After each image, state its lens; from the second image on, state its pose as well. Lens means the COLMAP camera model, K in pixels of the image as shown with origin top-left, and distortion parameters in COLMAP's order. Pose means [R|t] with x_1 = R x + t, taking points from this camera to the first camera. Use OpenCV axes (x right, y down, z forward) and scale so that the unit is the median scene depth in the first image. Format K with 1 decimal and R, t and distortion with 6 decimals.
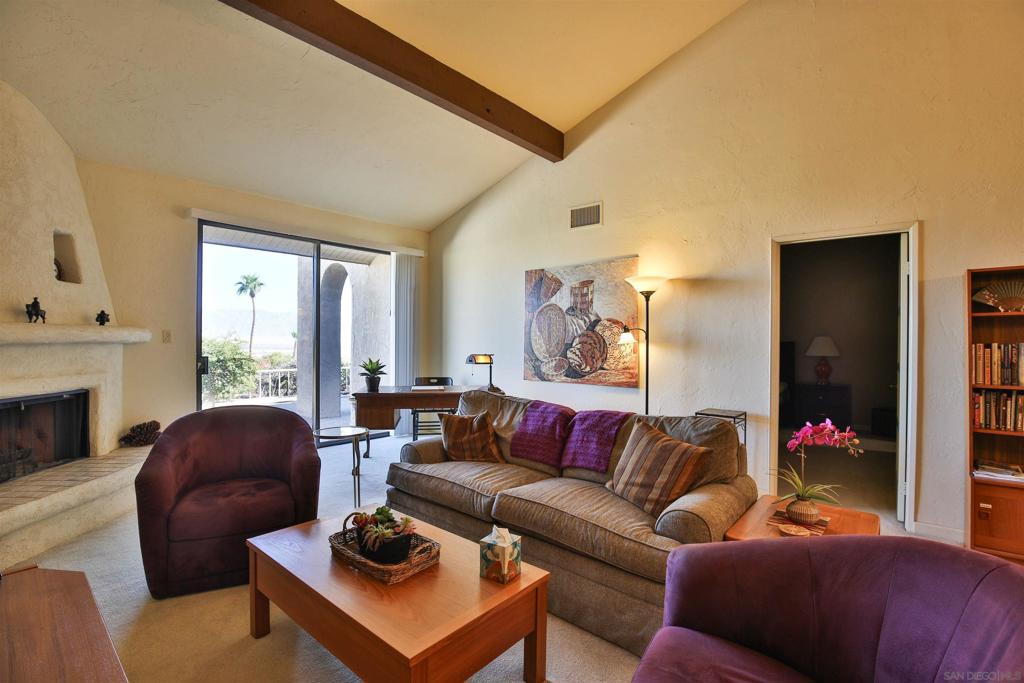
lens RADIAL K [[467.8, 0, 512.0], [0, 467.8, 341.5], [0, 0, 1]] dist [-0.034137, 0.000110]
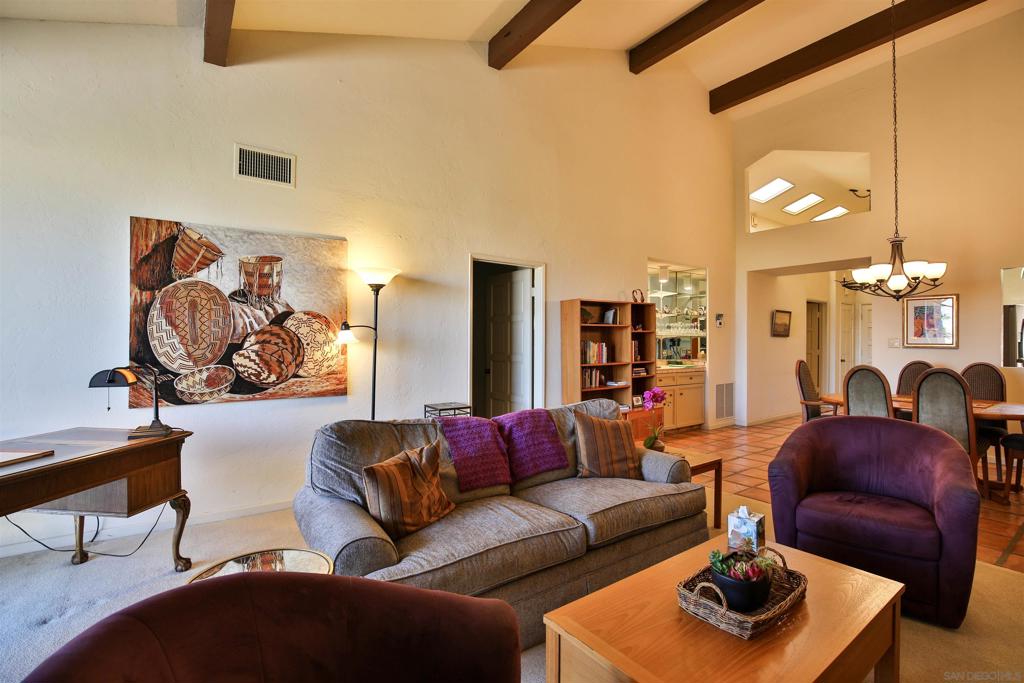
lens RADIAL K [[467.8, 0, 512.0], [0, 467.8, 341.5], [0, 0, 1]] dist [-0.034137, 0.000110]
pose [[0.234678, -0.003119, 0.972068, -0.452220], [0.002958, 0.999993, 0.002494, 0.000651], [-0.972069, 0.002290, 0.234685, 0.472685]]
